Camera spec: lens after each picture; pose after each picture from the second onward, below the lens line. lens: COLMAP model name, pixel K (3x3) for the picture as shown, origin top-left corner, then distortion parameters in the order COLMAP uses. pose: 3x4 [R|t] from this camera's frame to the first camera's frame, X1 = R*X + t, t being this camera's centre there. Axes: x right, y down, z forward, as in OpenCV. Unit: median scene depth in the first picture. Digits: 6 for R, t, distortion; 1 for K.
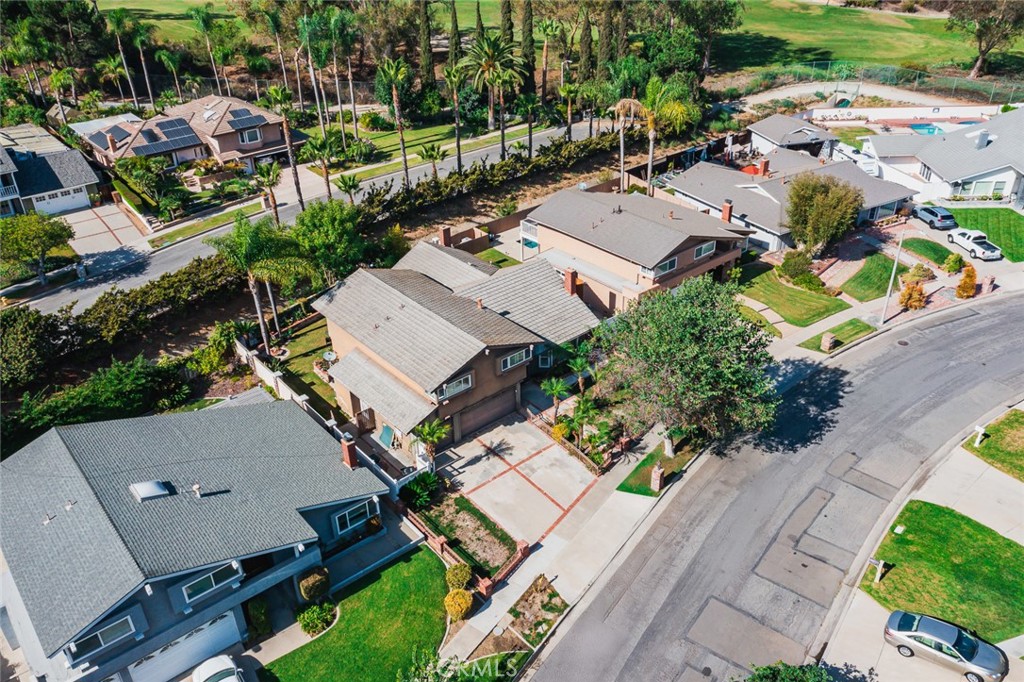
lens RADIAL K [[814.6, 0, 514.4], [0, 814.6, 338.4], [0, 0, 1]] dist [-0.002861, 0.004678]
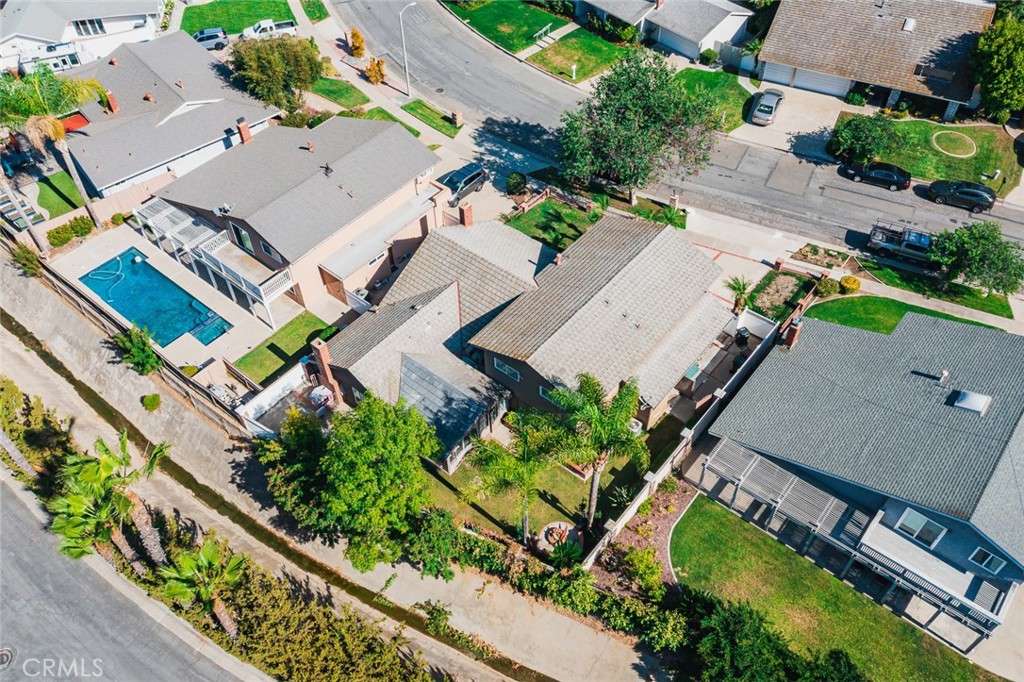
lens RADIAL K [[804.0, 0, 517.1], [0, 804.0, 342.2], [0, 0, 1]] dist [-0.000425, 0.006429]
pose [[-0.180643, -0.717139, 0.673112, -0.631968], [0.513343, 0.515015, 0.686468, -0.569844], [-0.838956, 0.469542, 0.275105, 0.741318]]
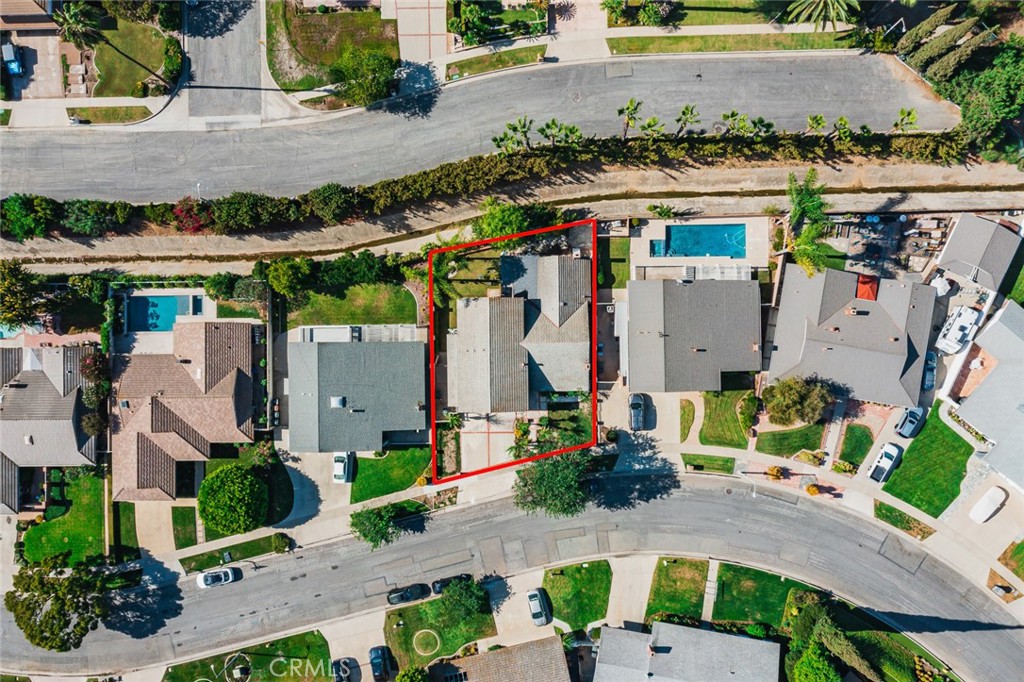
lens RADIAL K [[804.0, 0, 517.1], [0, 804.0, 342.2], [0, 0, 1]] dist [-0.000425, 0.006429]
pose [[0.770435, 0.637423, -0.011039, -0.058093], [-0.304880, 0.383597, 0.871723, -1.473280], [0.559891, -0.668241, 0.489875, 0.113619]]
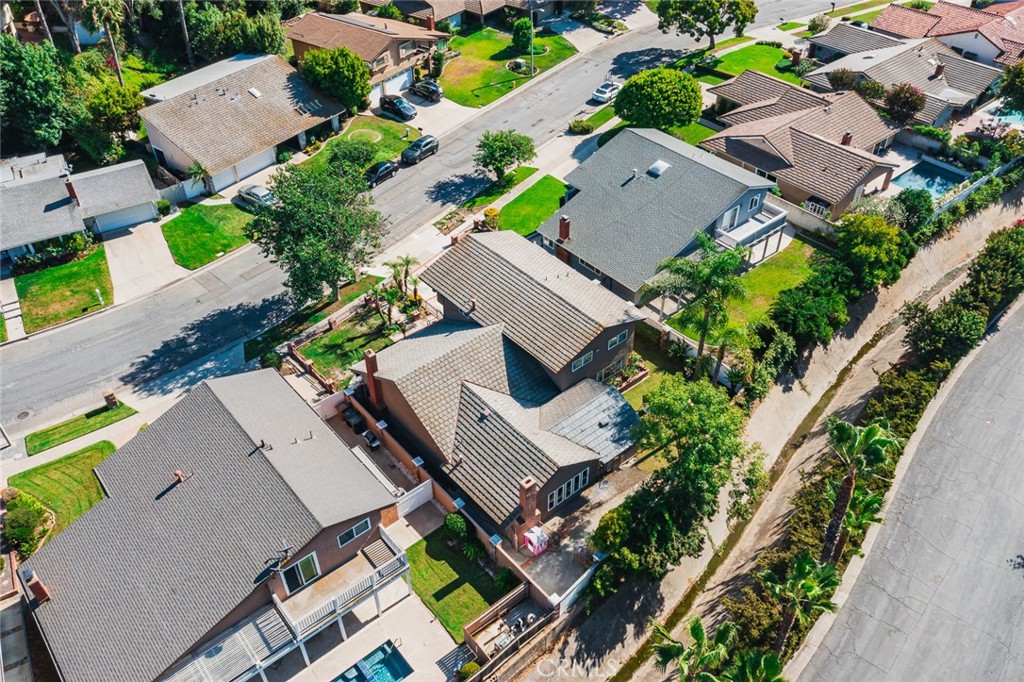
lens RADIAL K [[810.6, 0, 512.0], [0, 810.6, 341.0], [0, 0, 1]] dist [-0.006304, -0.006384]
pose [[-0.999458, 0.020711, 0.025584, -0.101486], [0.030962, 0.327722, 0.944267, -0.866201], [0.011173, 0.944547, -0.328186, 1.220227]]
